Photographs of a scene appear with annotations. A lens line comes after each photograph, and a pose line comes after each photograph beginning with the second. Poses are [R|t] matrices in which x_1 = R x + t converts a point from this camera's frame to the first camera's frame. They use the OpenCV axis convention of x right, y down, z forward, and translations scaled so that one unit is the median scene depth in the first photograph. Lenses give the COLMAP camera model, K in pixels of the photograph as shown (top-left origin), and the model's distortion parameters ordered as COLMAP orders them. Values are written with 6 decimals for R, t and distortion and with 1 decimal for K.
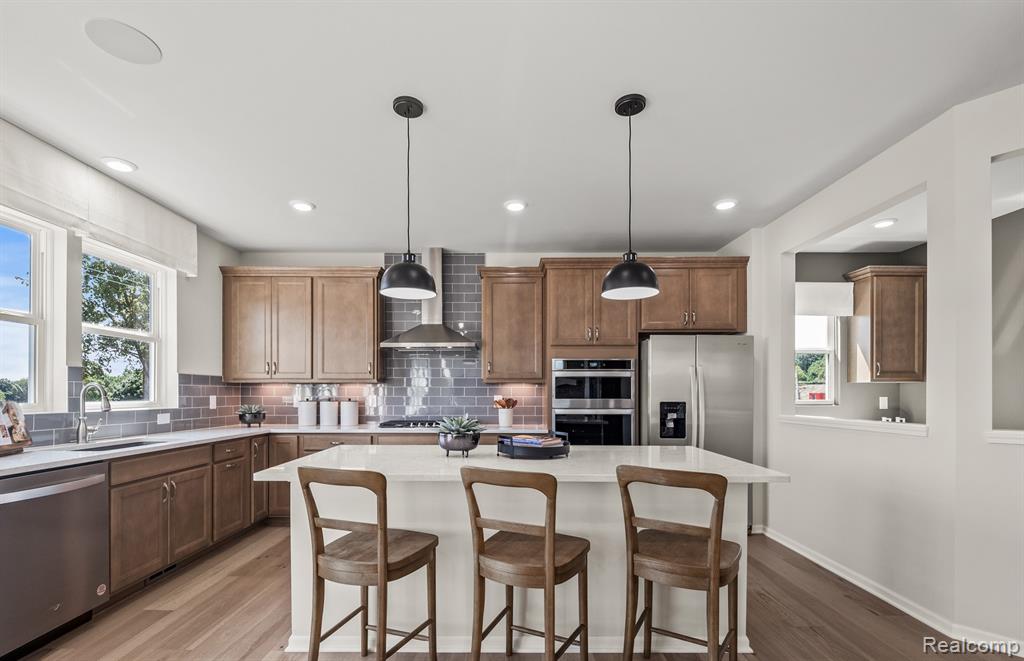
lens RADIAL K [[448.9, 0, 485.7], [0, 448.9, 395.8], [0, 0, 1]] dist [-0.002718, 0.000186]
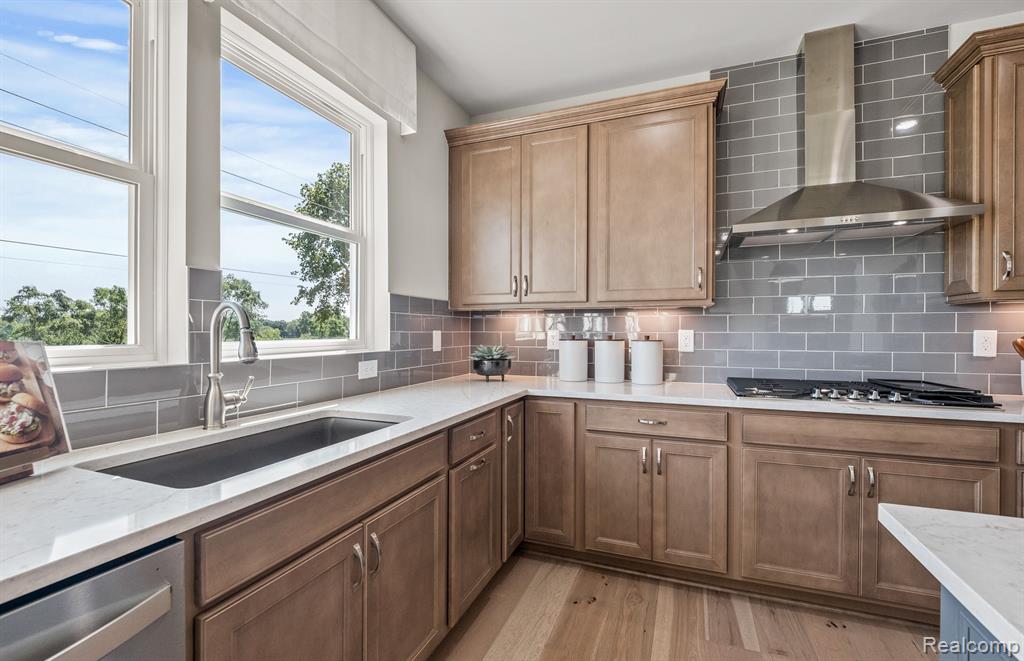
lens RADIAL K [[448.9, 0, 514.3], [0, 448.9, 331.1], [0, 0, 1]] dist [-0.002718, 0.000186]
pose [[0.943307, -0.002007, -0.331915, -0.296812], [0.000600, 0.999990, -0.004342, 0.003428], [0.331920, 0.003897, 0.943299, 0.441296]]
